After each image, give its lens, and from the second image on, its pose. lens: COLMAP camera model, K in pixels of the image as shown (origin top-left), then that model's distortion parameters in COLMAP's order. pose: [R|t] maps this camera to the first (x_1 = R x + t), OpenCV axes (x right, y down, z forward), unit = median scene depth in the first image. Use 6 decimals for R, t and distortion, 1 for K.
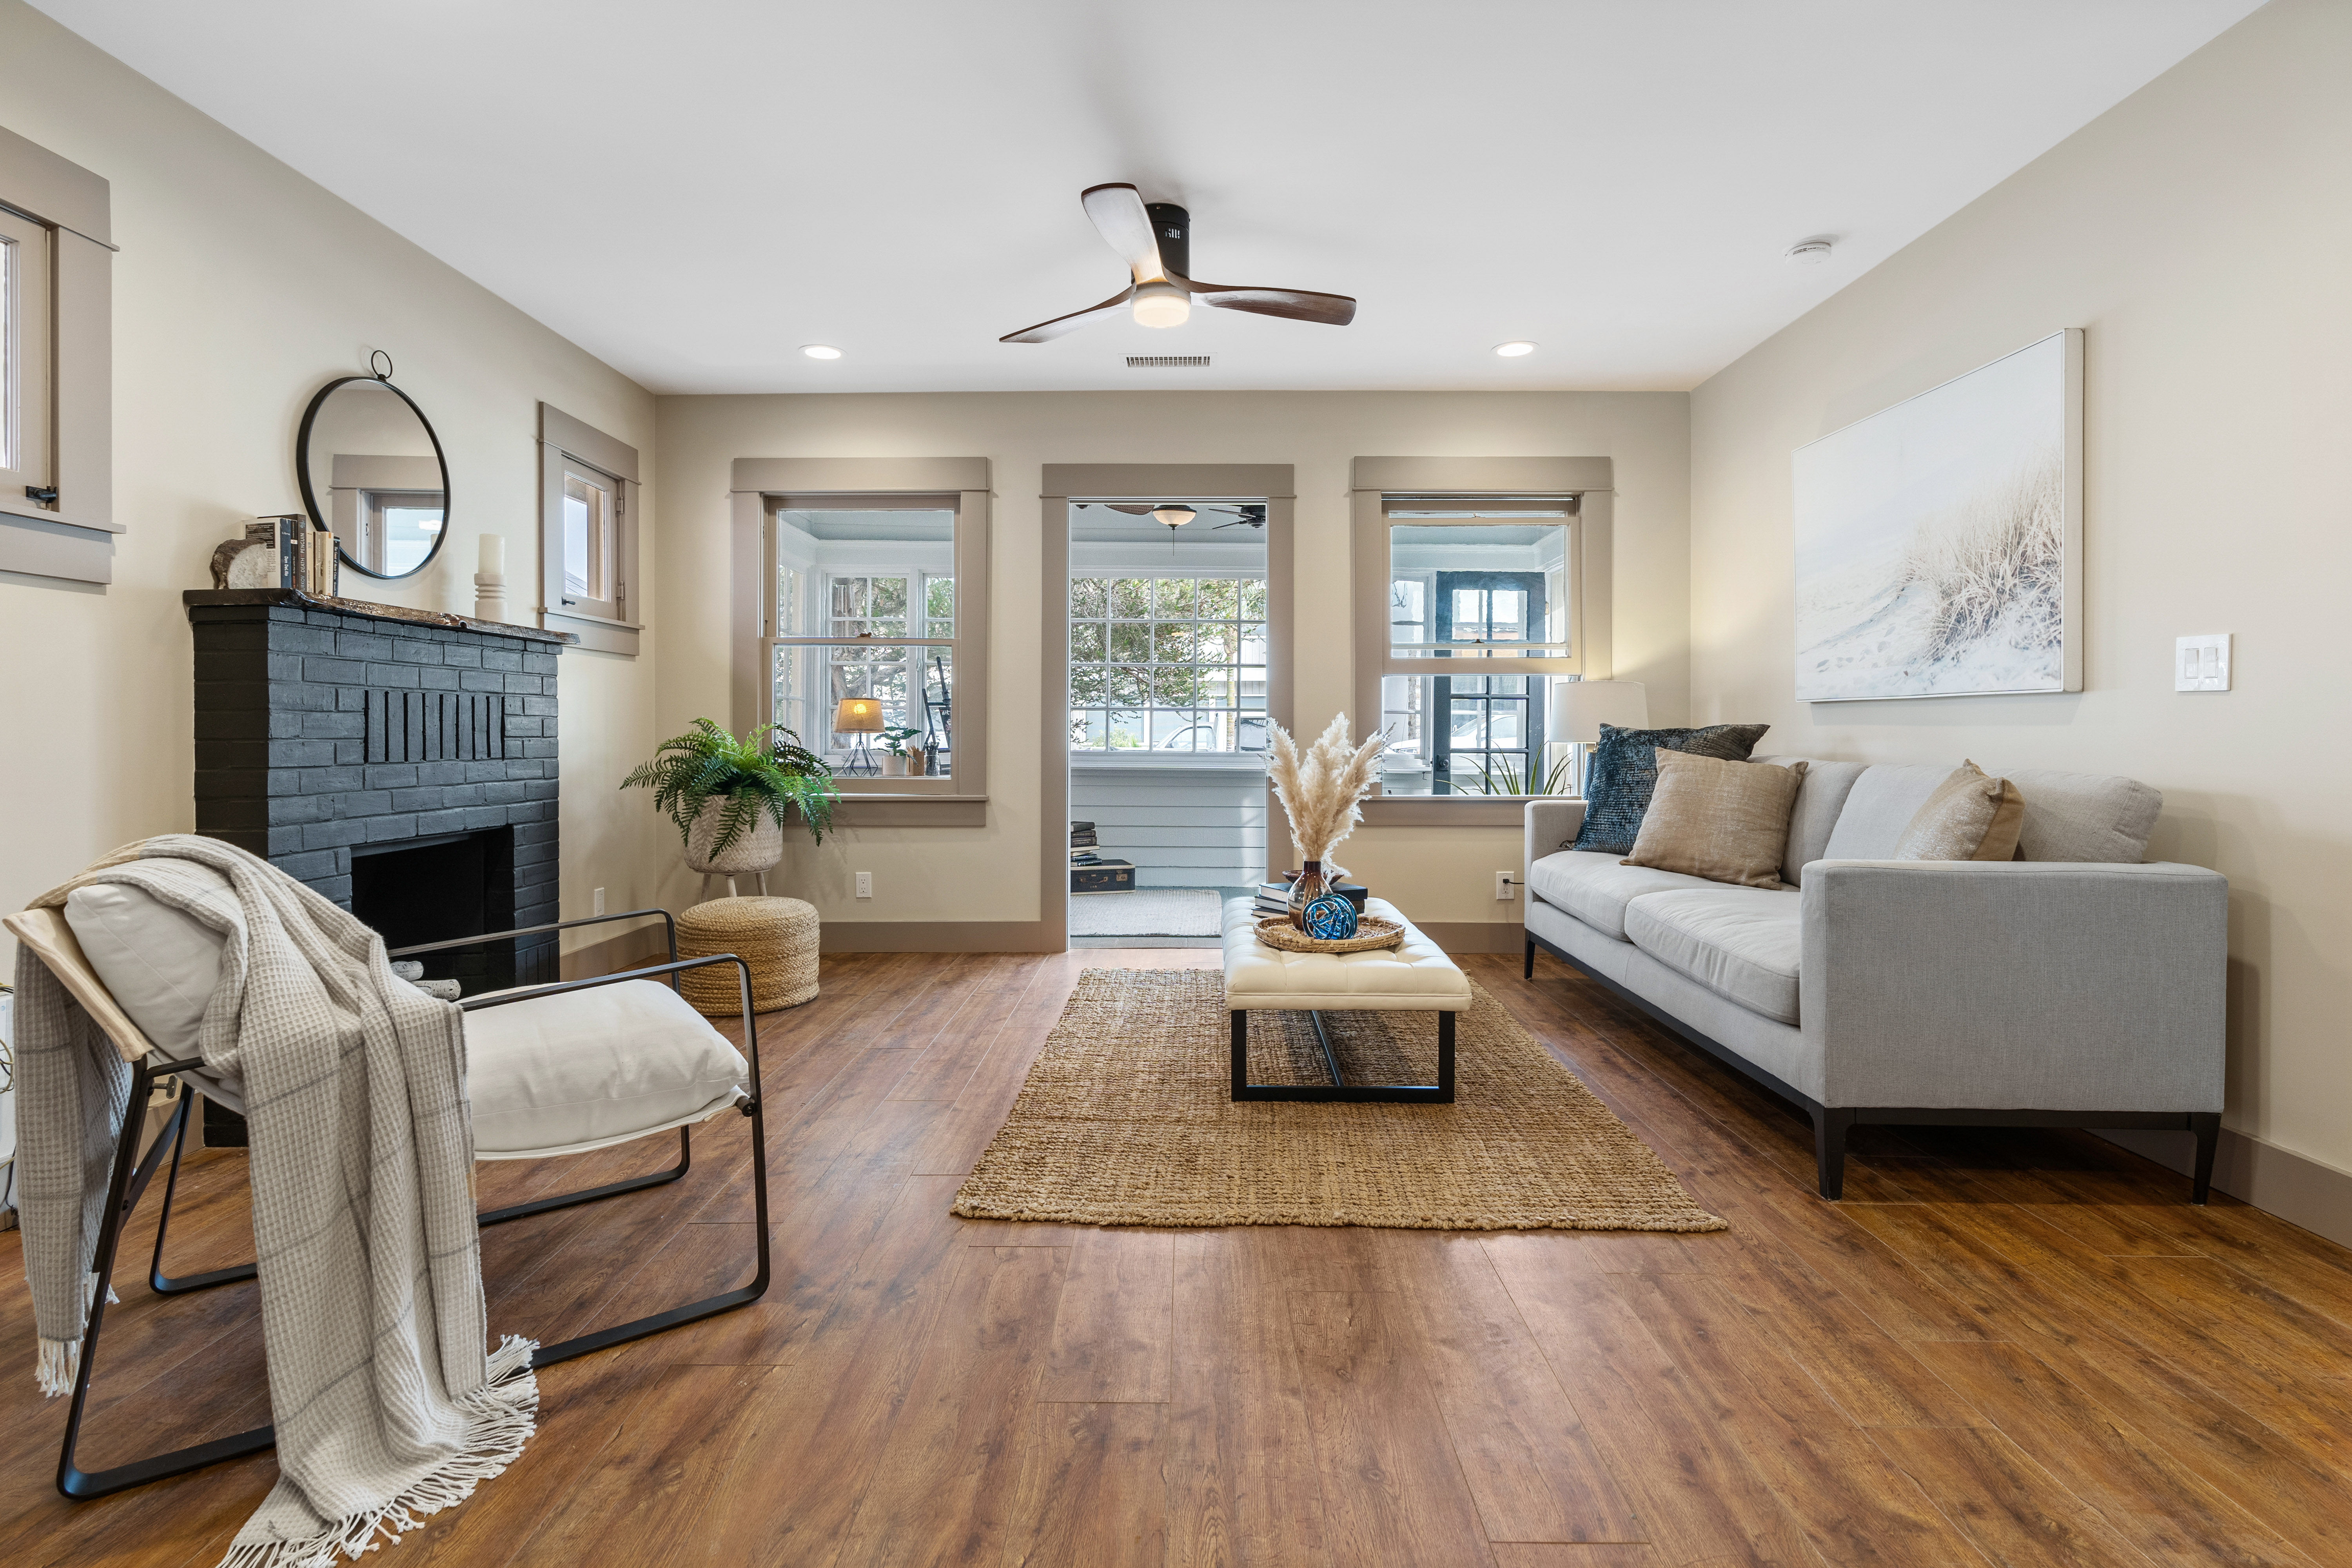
lens RADIAL K [[1112.4, 0, 1175.3], [0, 1112.4, 735.3], [0, 0, 1]] dist [-0.003661, -0.000512]
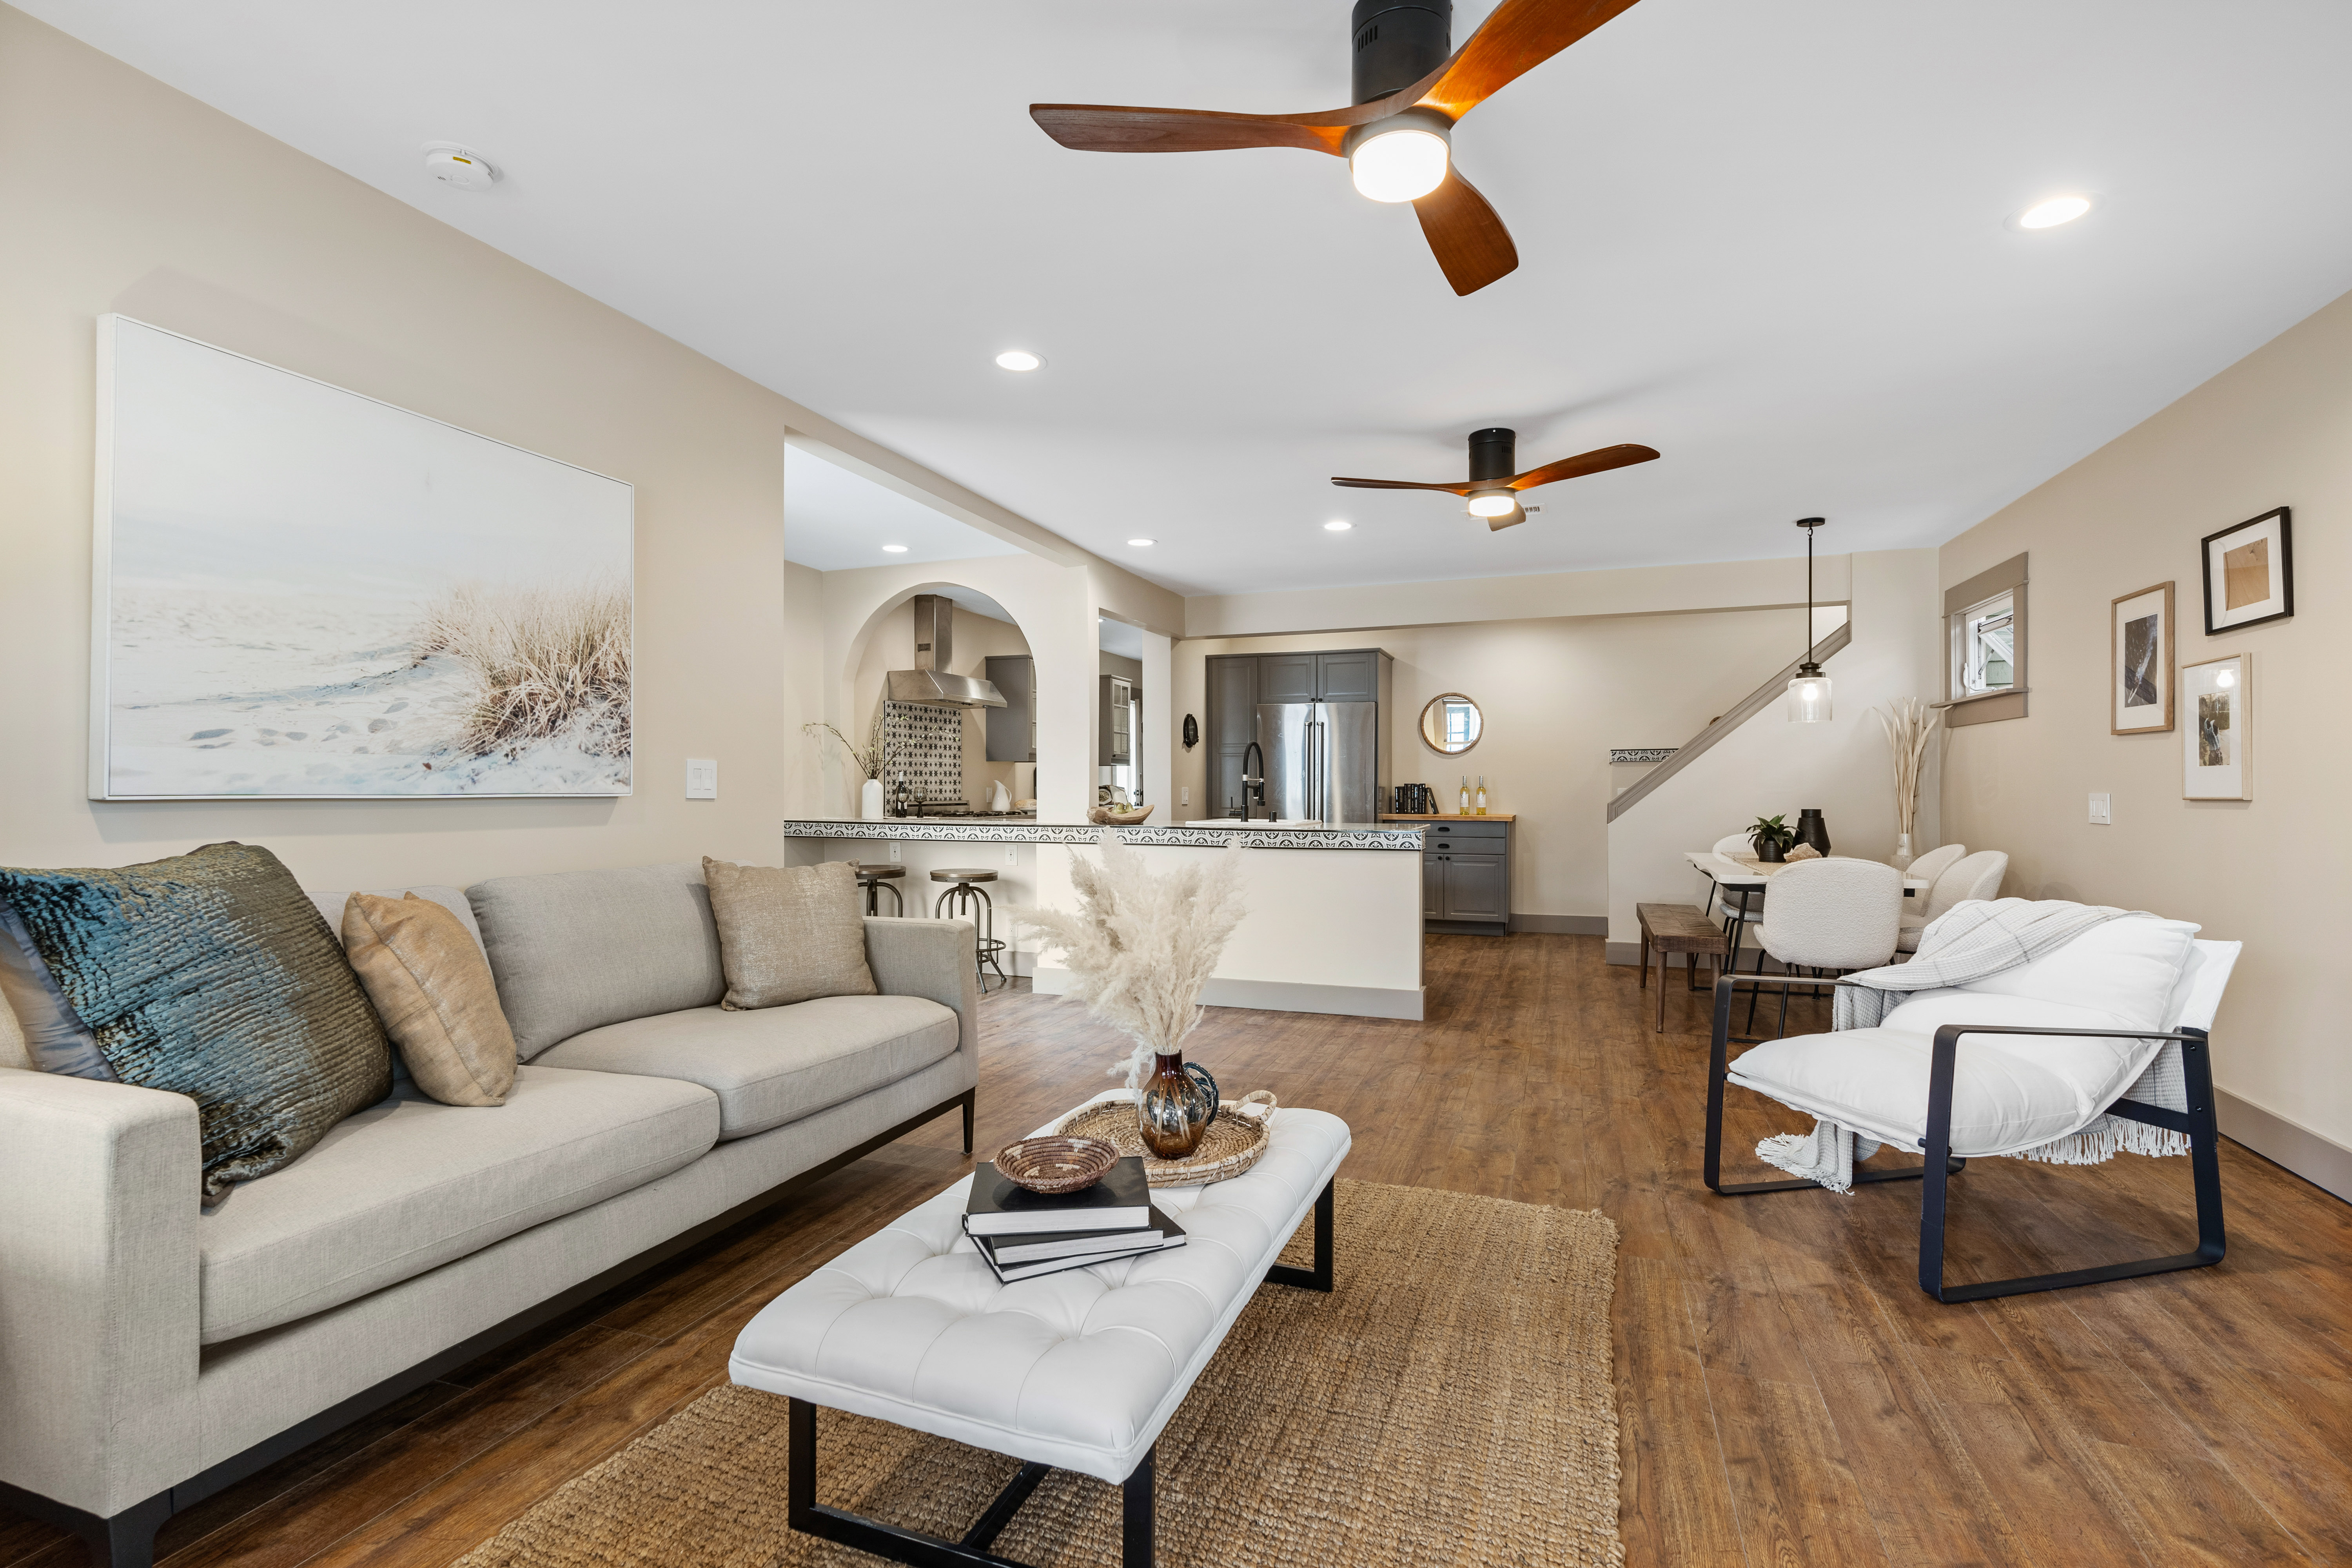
lens RADIAL K [[1112.4, 0, 1172.3], [0, 1112.4, 782.5], [0, 0, 1]] dist [-0.003661, -0.000512]
pose [[-0.945288, -0.002098, 0.326231, -0.103229], [-0.001770, 0.999998, 0.001305, -0.051925], [-0.326233, 0.000656, -0.945289, 1.761916]]
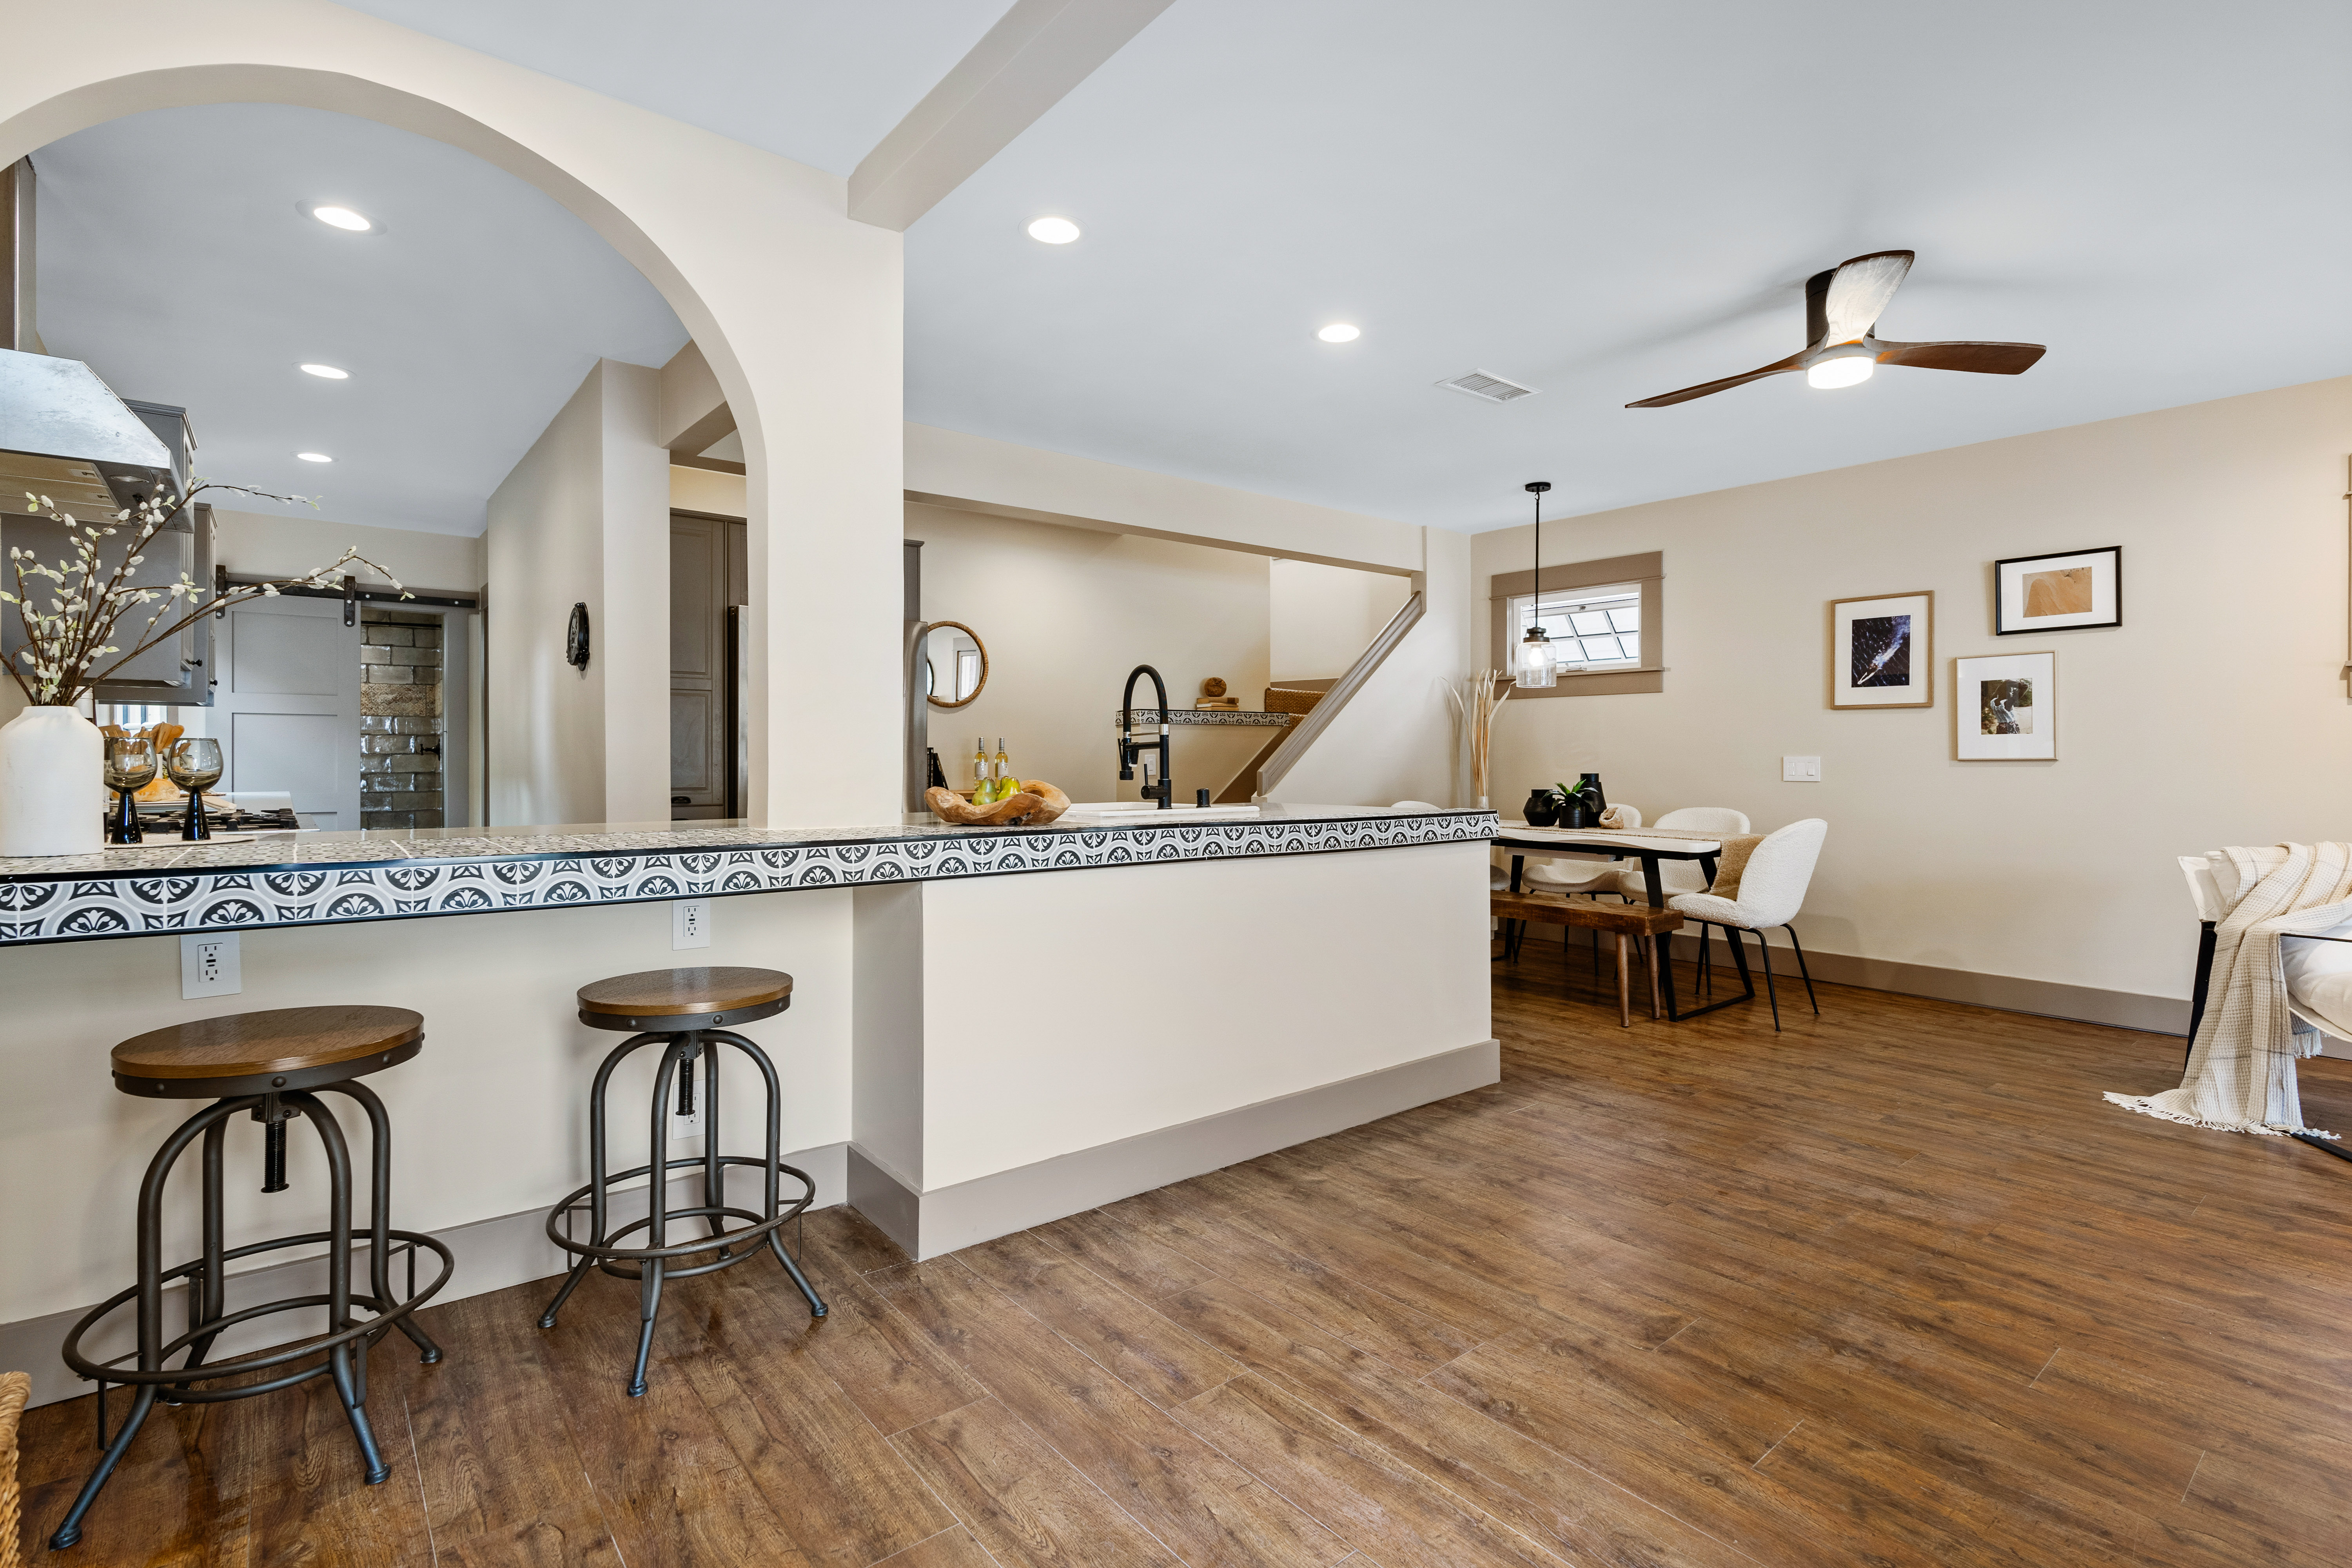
lens RADIAL K [[1112.4, 0, 1176.0], [0, 1112.4, 767.9], [0, 0, 1]] dist [-0.003661, -0.000512]
pose [[-0.769194, 0.003987, -0.639003, 1.171947], [-0.005514, 0.999902, 0.012877, -0.036756], [0.638992, 0.013428, -0.769096, 0.693382]]
